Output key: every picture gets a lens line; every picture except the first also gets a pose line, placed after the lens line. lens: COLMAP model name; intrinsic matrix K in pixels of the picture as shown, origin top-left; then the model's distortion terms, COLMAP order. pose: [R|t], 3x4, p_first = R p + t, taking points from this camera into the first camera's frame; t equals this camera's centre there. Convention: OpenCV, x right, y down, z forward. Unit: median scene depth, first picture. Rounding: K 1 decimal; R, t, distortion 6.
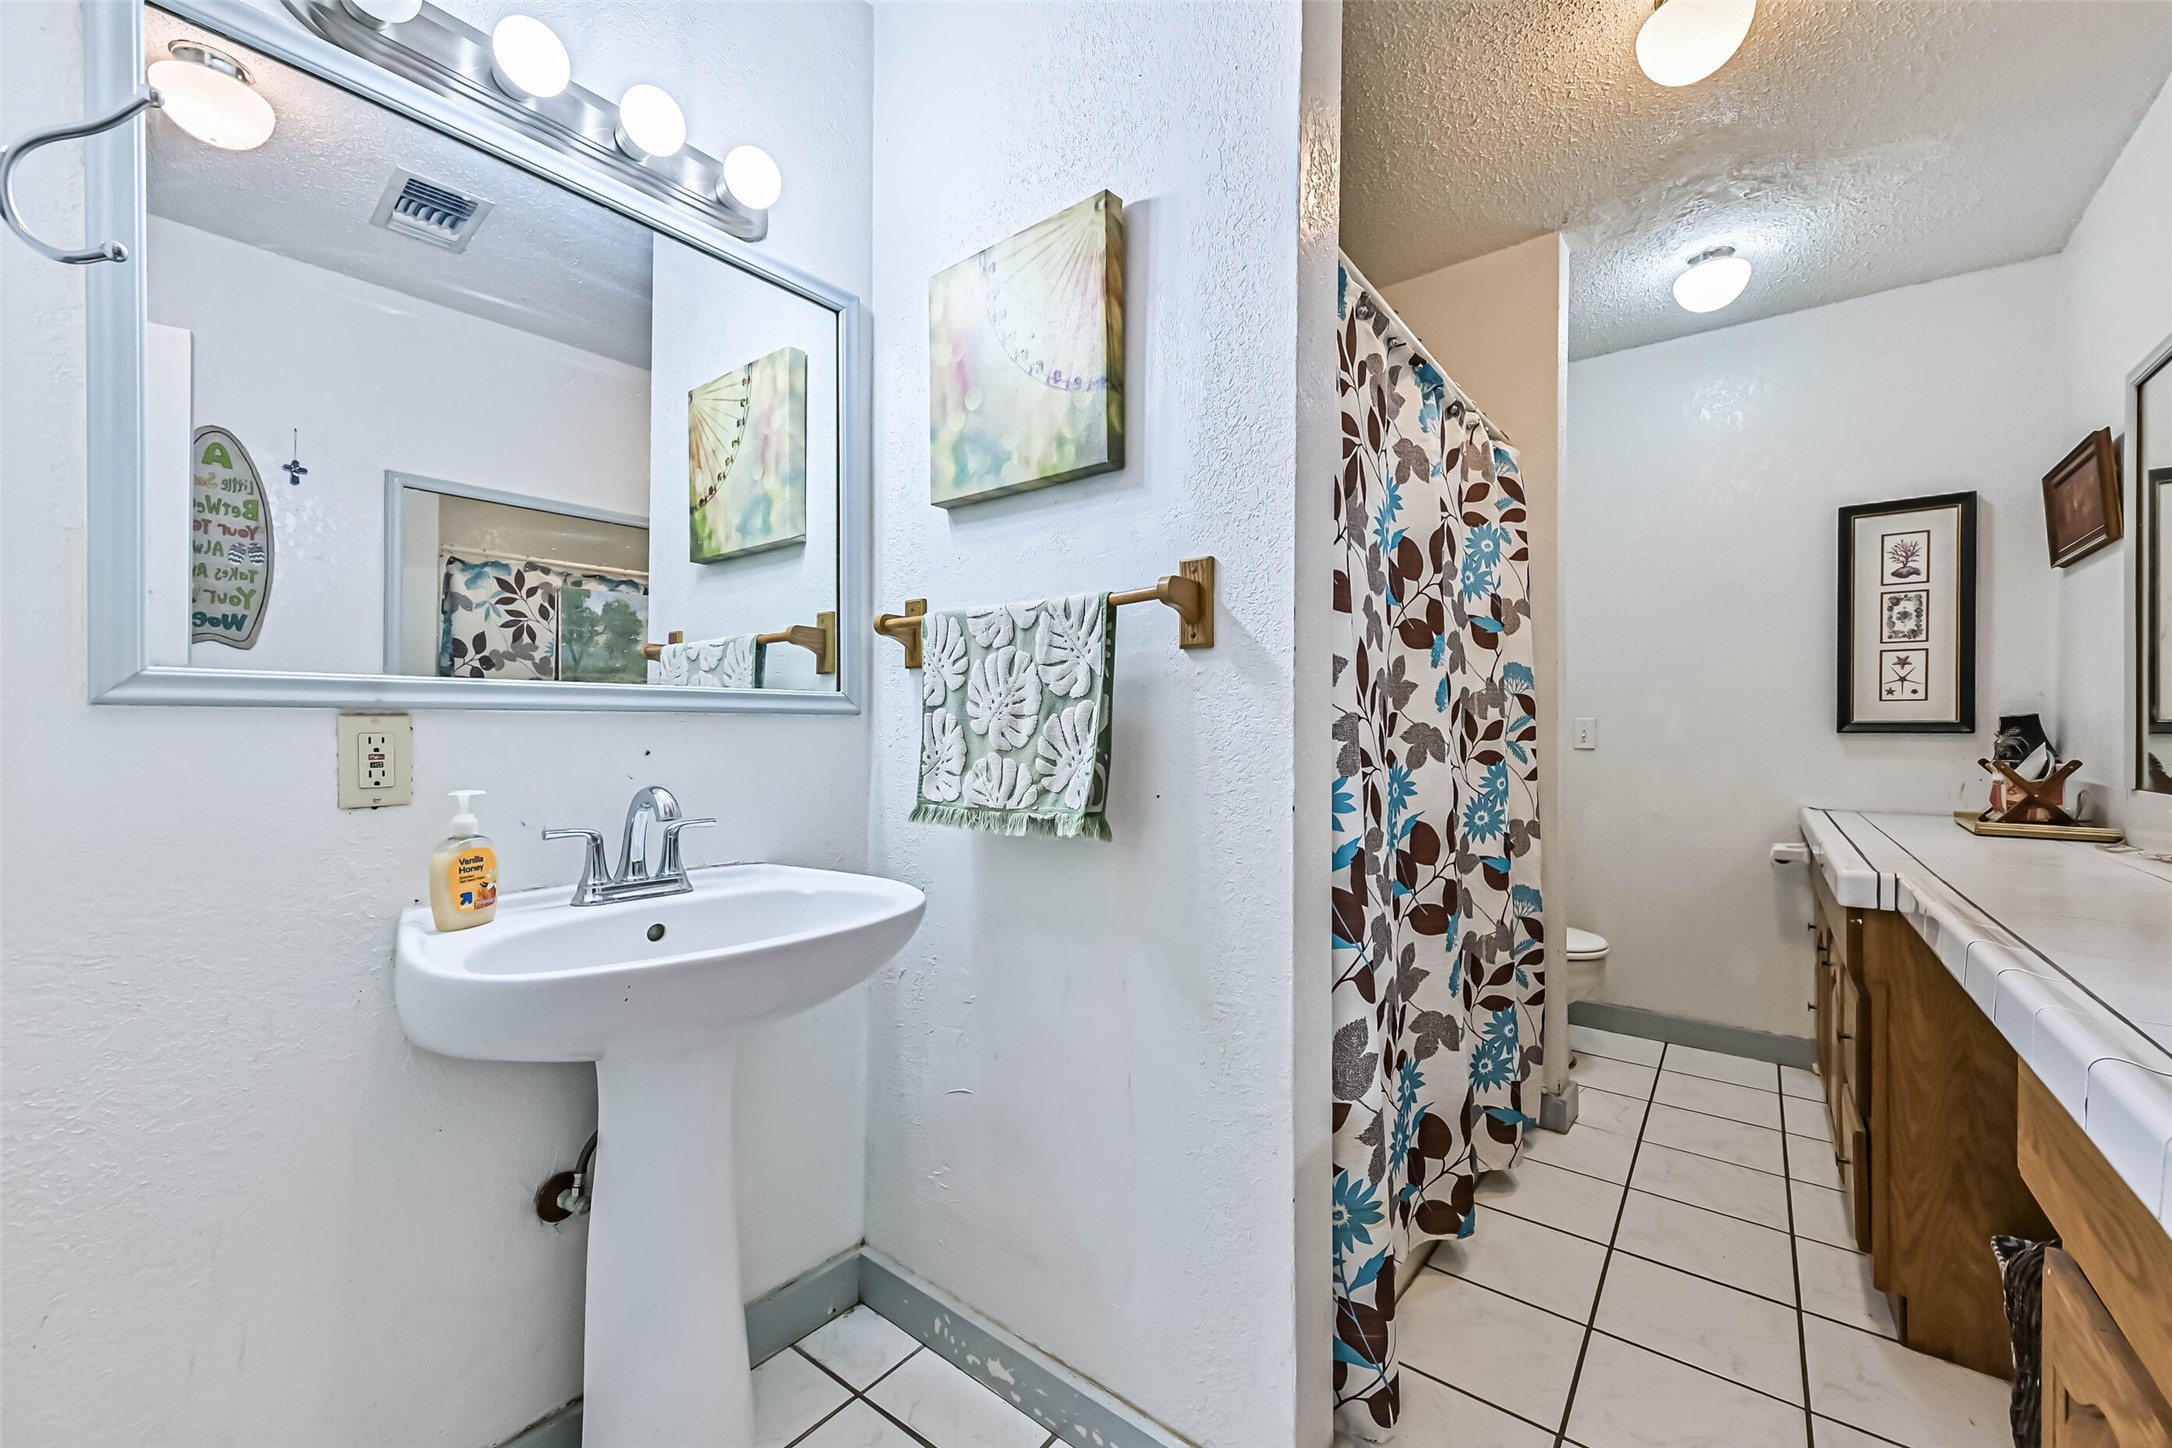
lens RADIAL K [[853.8, 0, 1088.5], [0, 853.8, 728.9], [0, 0, 1]] dist [0.013465, -0.001815]
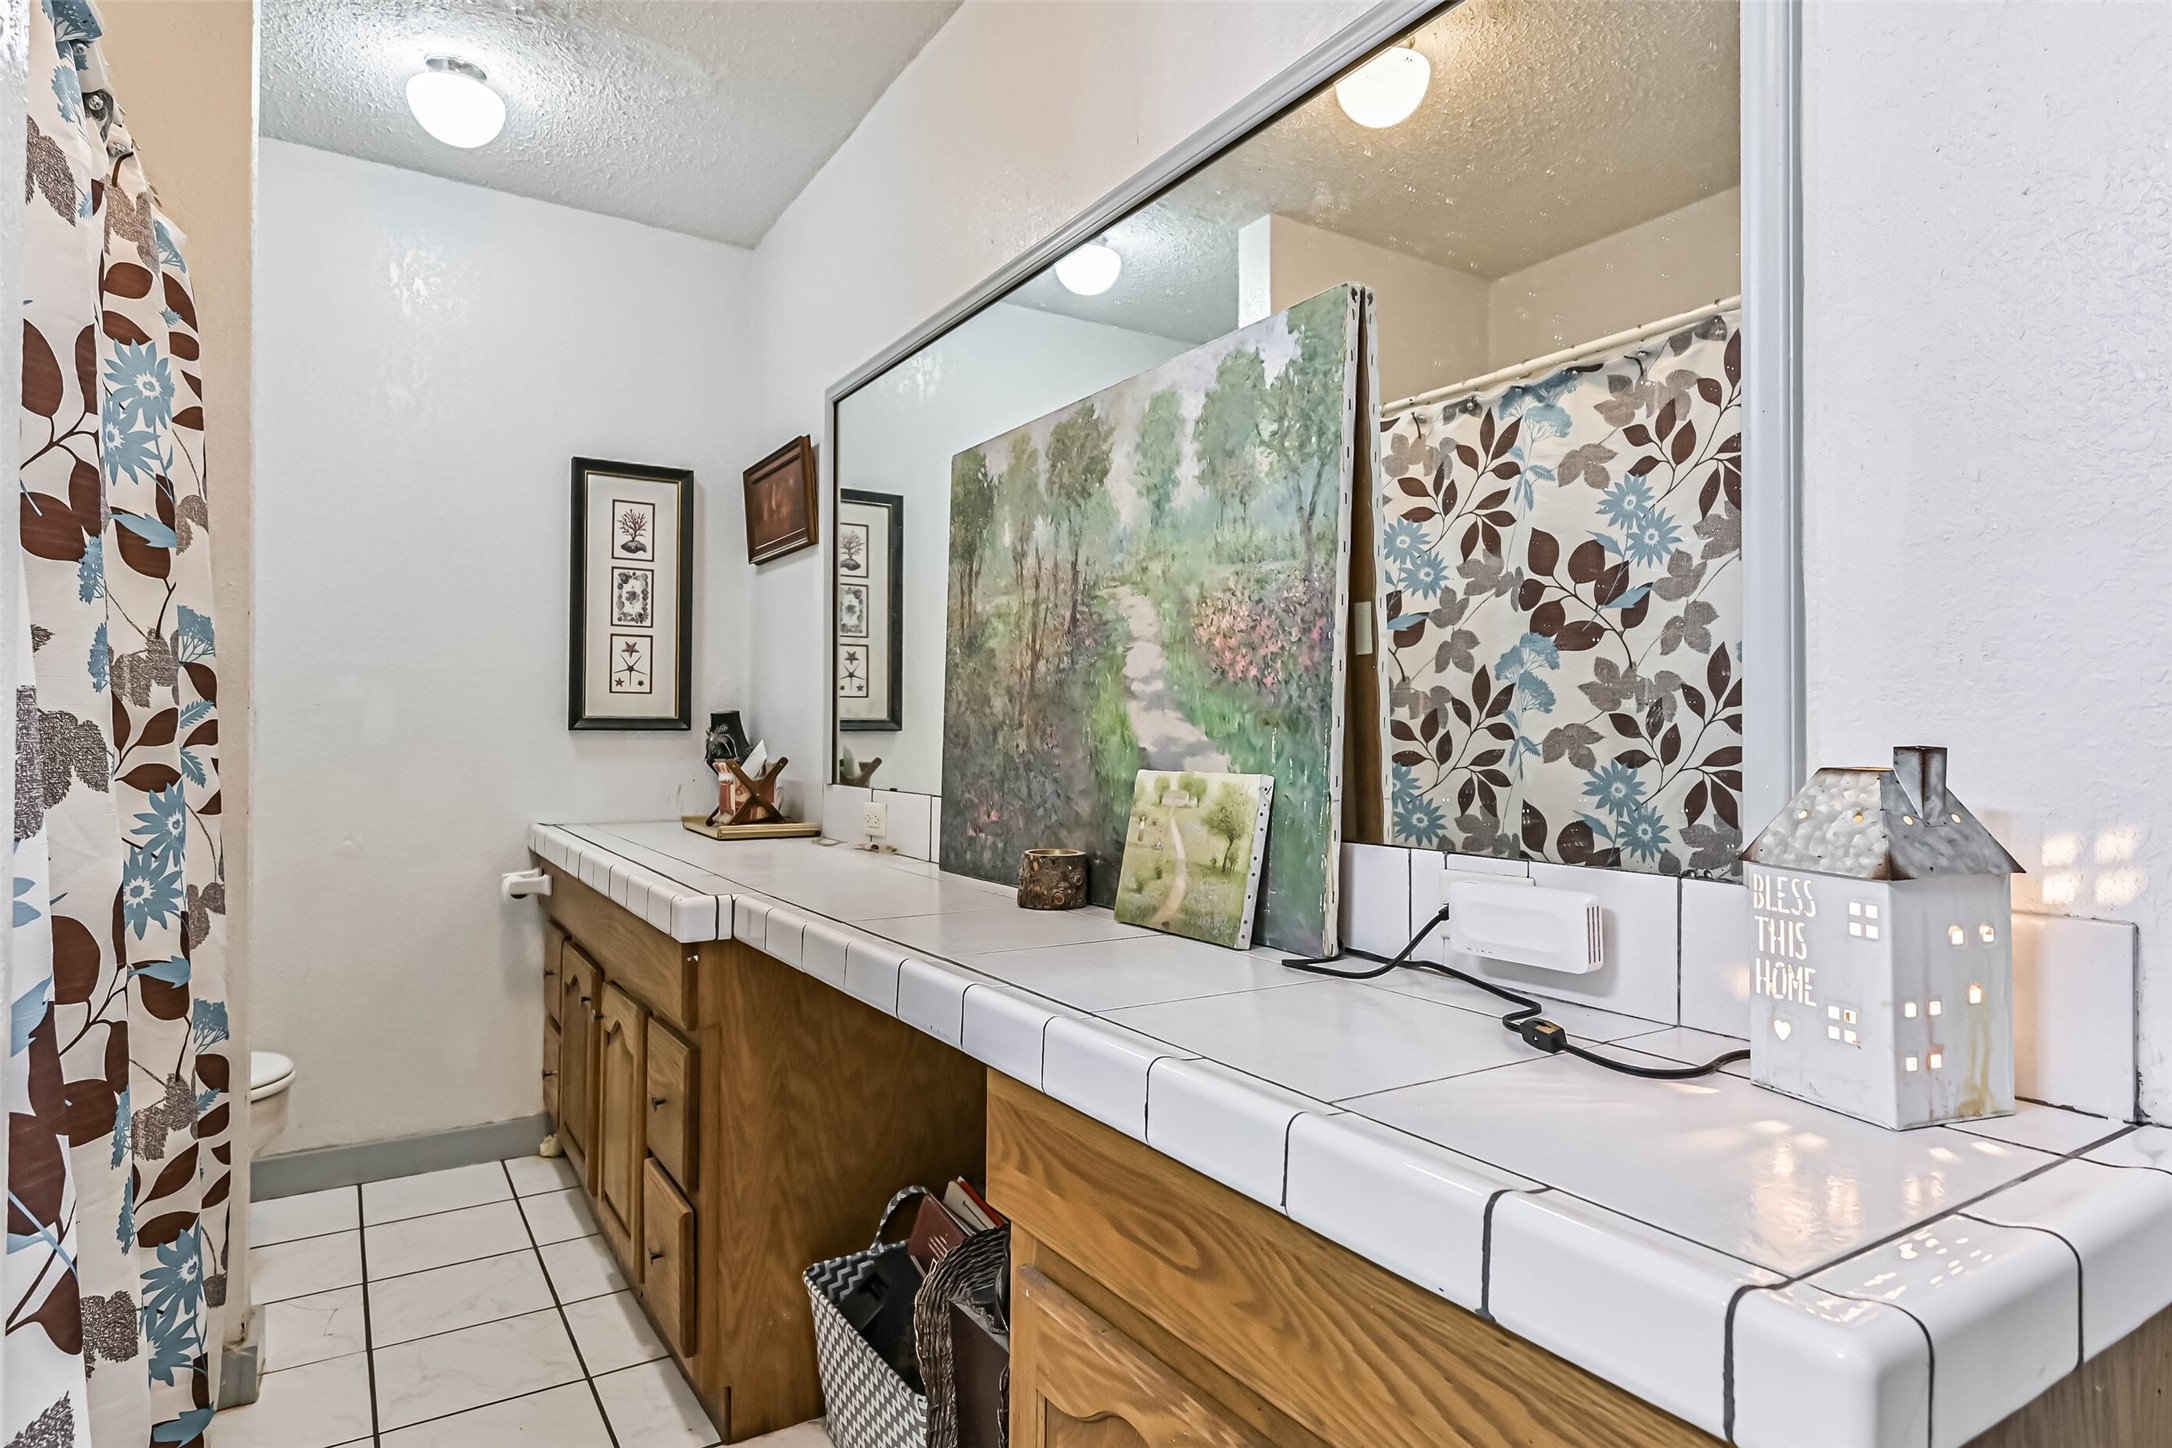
lens RADIAL K [[1196.2, 0, 1092.9], [0, 1196.2, 715.3], [0, 0, 1]] dist [0.015209, -0.000835]
pose [[0.338947, 0.010431, 0.940748, -0.047137], [-0.004245, 0.999945, -0.009558, -0.000922], [-0.940796, -0.000754, 0.338973, 0.179207]]
